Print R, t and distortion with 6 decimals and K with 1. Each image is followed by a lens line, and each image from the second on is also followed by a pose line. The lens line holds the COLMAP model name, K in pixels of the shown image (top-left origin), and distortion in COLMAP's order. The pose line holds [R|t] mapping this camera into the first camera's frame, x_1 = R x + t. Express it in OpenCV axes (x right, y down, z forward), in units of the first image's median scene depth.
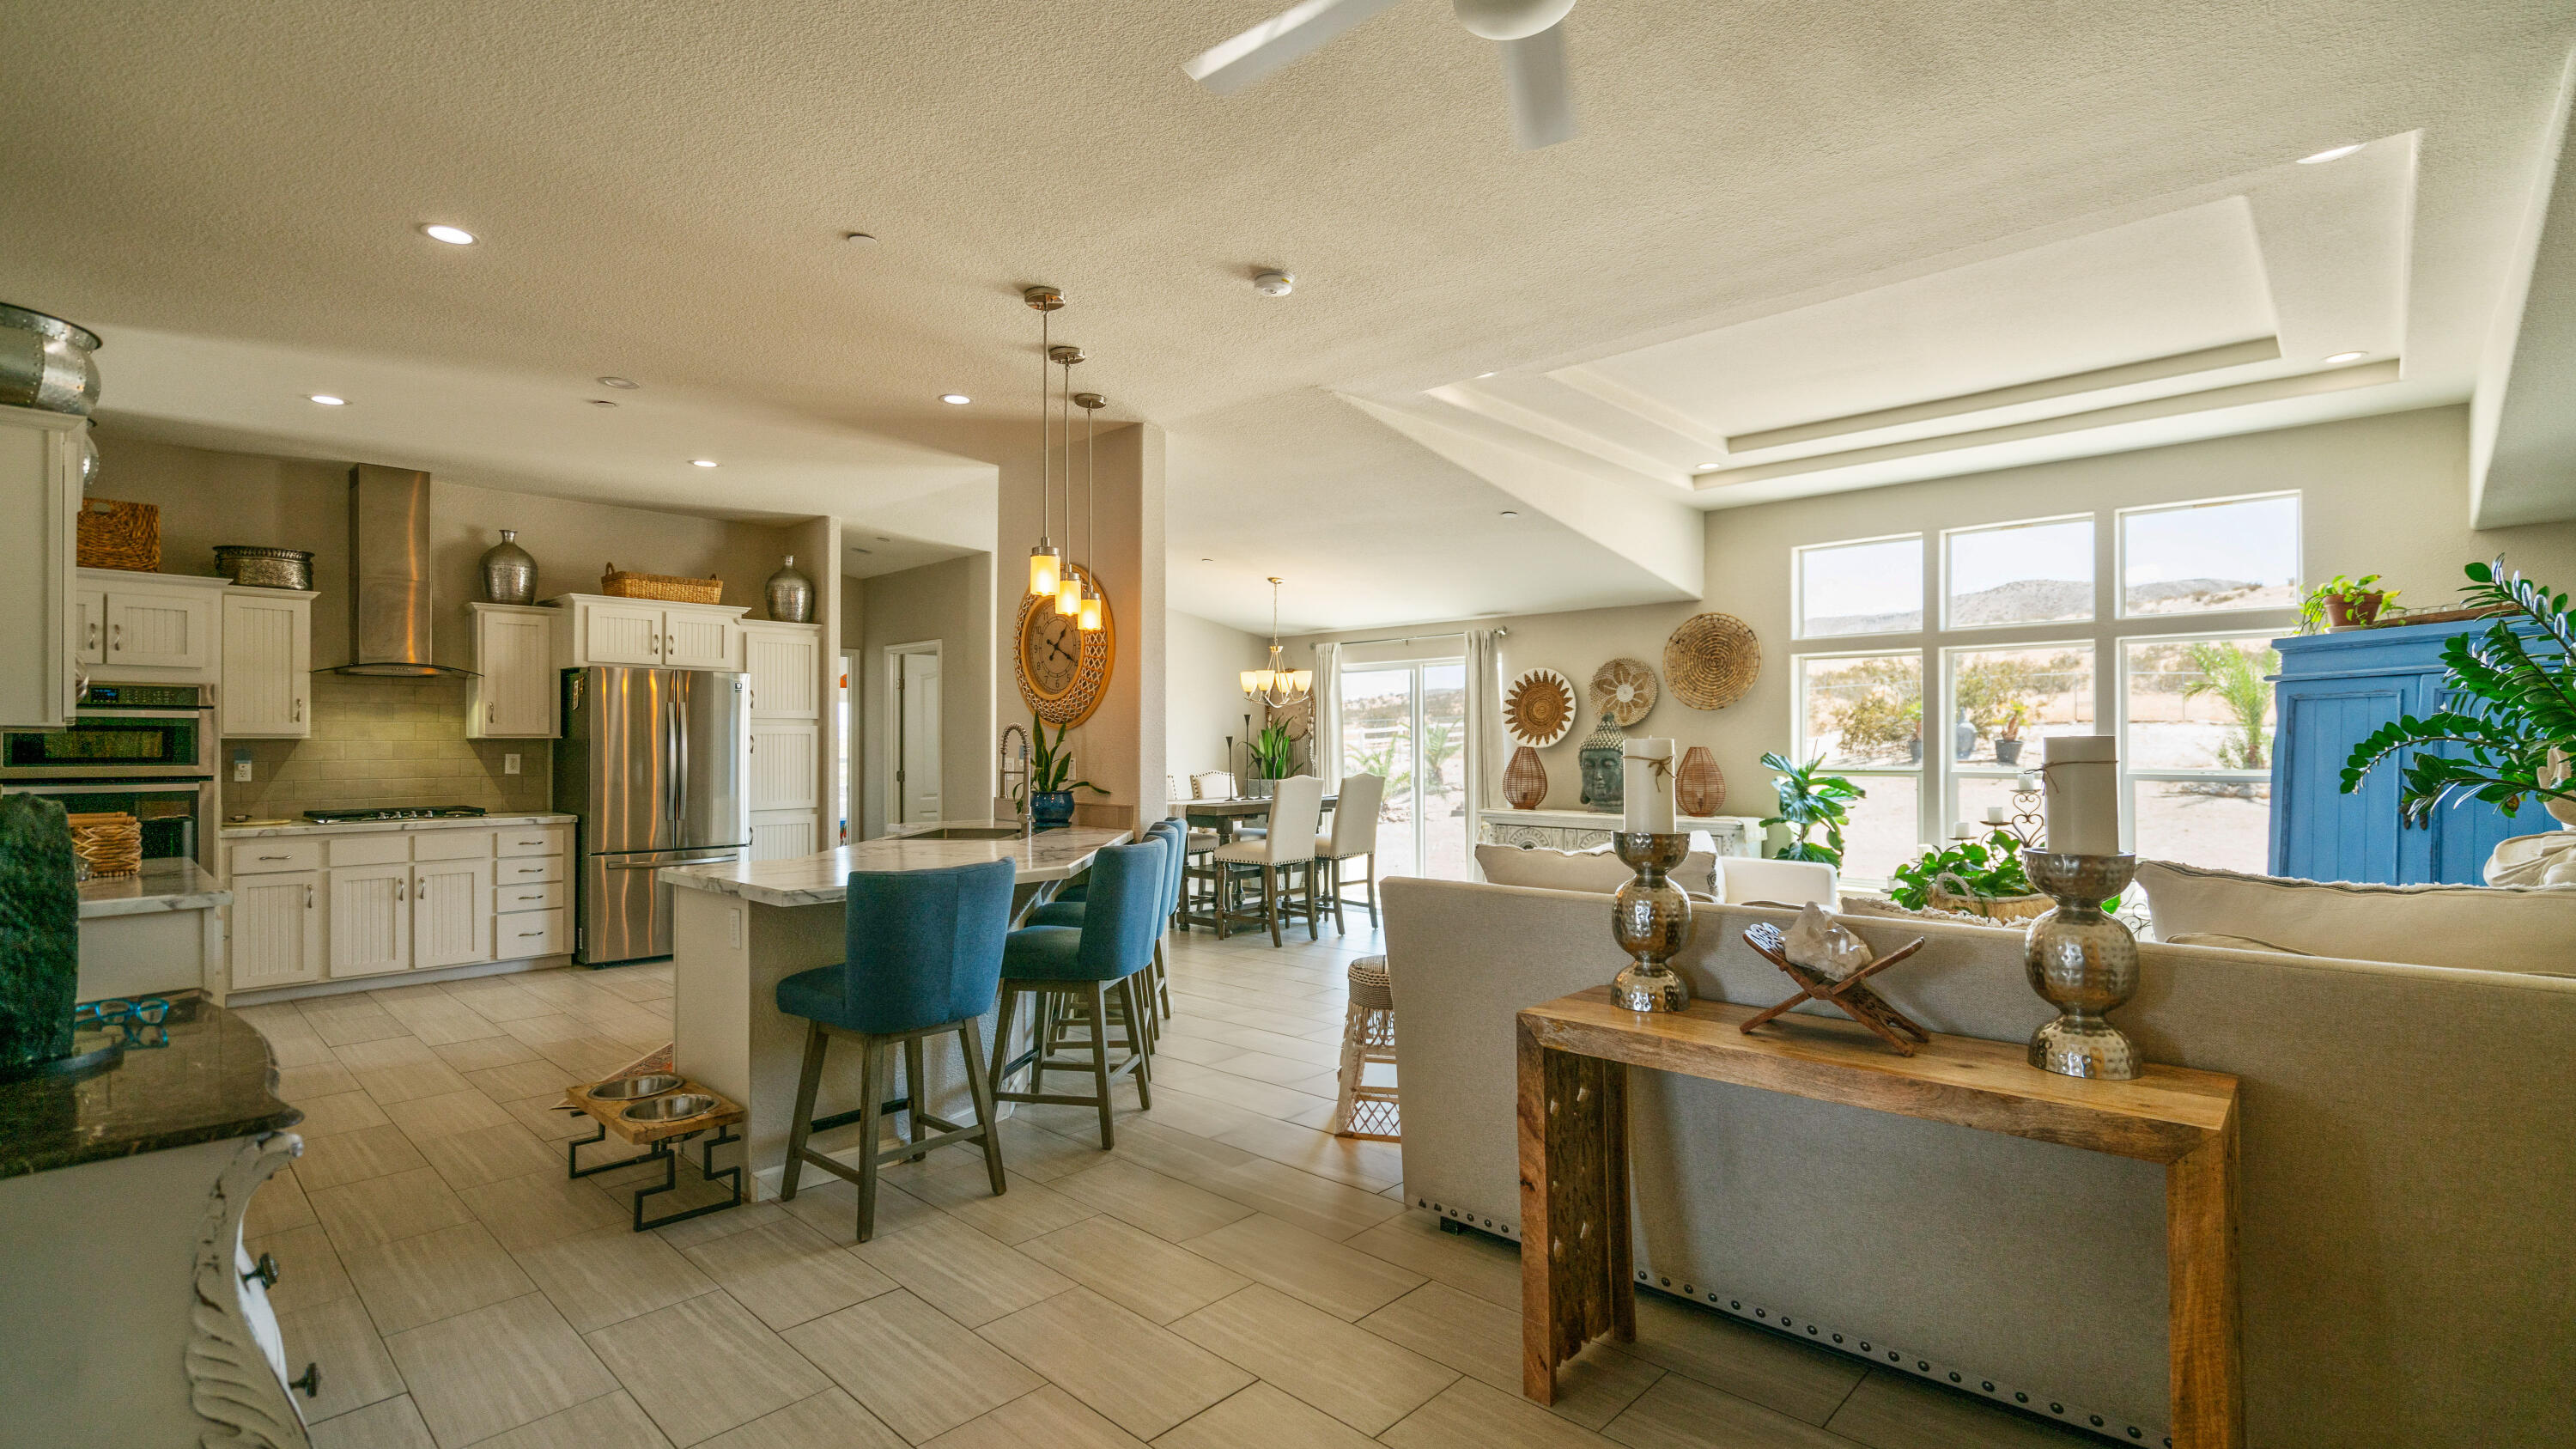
lens RADIAL K [[1172.3, 0, 1288.0], [0, 1172.3, 724.5], [0, 0, 1]] dist [0.001446, 0.000482]
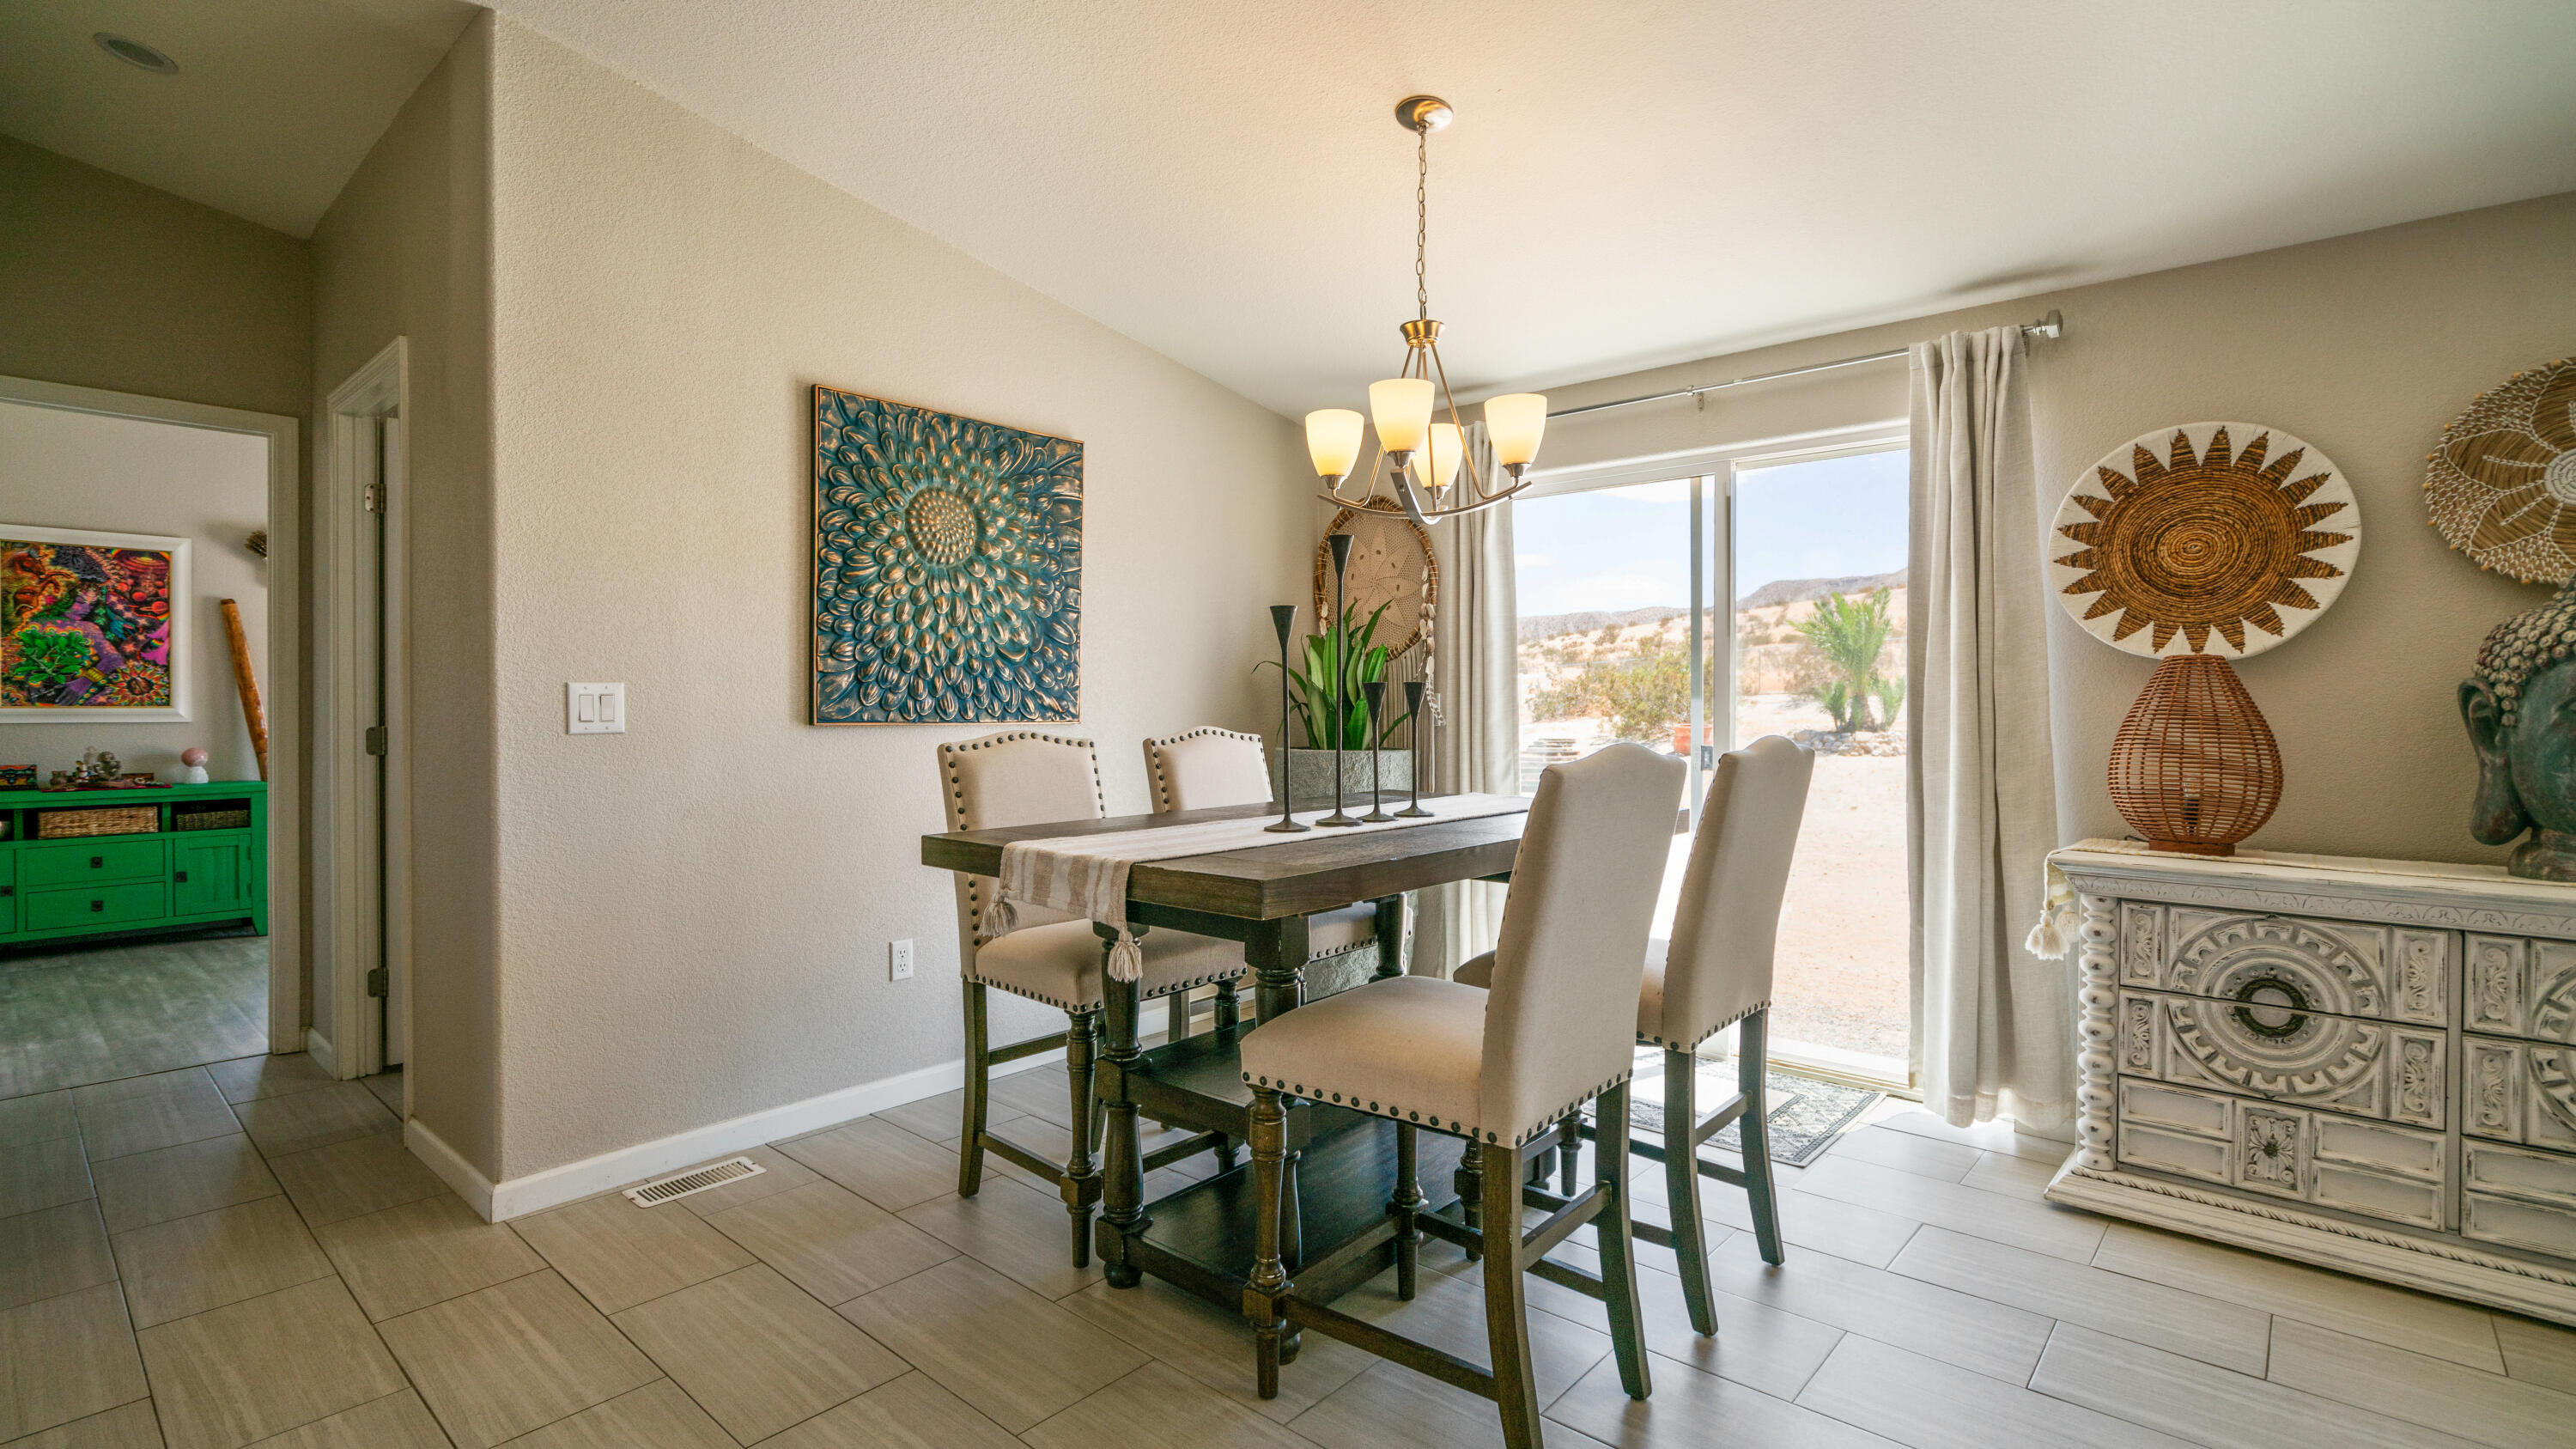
lens RADIAL K [[1172.3, 0, 1288.0], [0, 1172.3, 724.5], [0, 0, 1]] dist [0.001446, 0.000482]
pose [[0.999361, 0.005183, 0.035373, -0.088213], [-0.006520, 0.999264, 0.037792, 0.042904], [-0.035151, -0.037999, 0.998659, 1.095597]]
